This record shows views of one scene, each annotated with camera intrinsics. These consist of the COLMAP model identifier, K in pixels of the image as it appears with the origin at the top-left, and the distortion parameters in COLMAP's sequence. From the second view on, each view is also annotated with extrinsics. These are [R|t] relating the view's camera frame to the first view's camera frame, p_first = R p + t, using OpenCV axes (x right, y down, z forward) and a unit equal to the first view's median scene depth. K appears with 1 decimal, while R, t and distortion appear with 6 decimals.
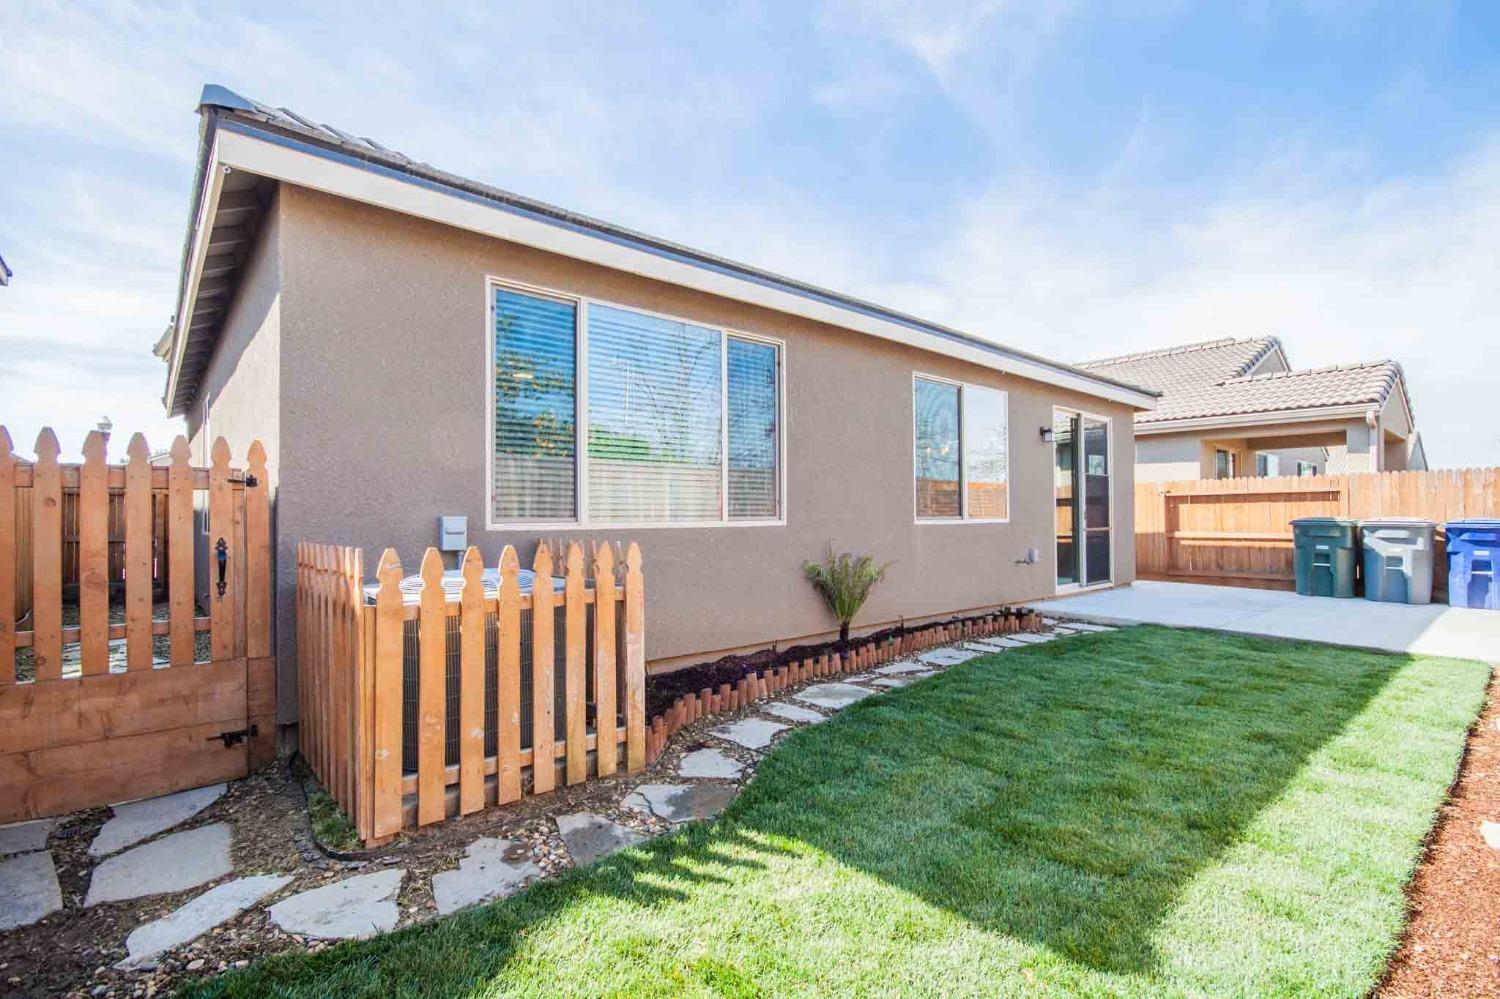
lens RADIAL K [[681.8, 0, 752.8], [0, 681.8, 508.7], [0, 0, 1]] dist [-0.000272, 0.000019]
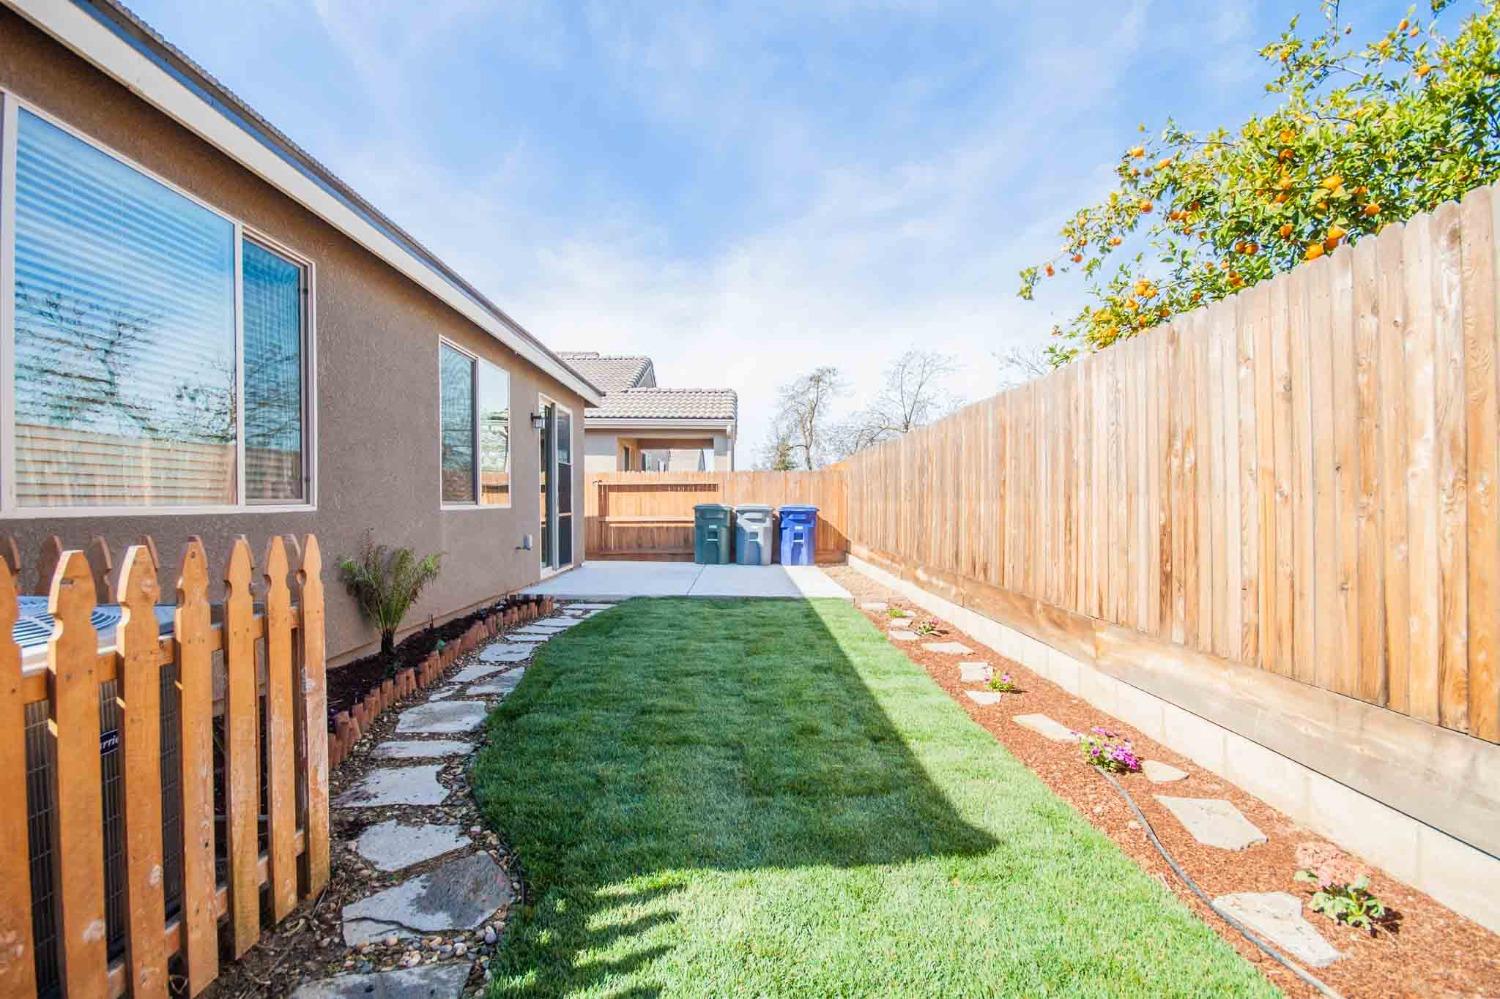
lens RADIAL K [[688.8, 0, 750.8], [0, 688.8, 504.9], [0, 0, 1]] dist [-0.001652, 0.000402]
pose [[0.645784, 0.001550, 0.763518, -0.266198], [-0.011617, 0.999902, 0.007796, 0.007768], [-0.763431, -0.013904, 0.645739, 0.183326]]
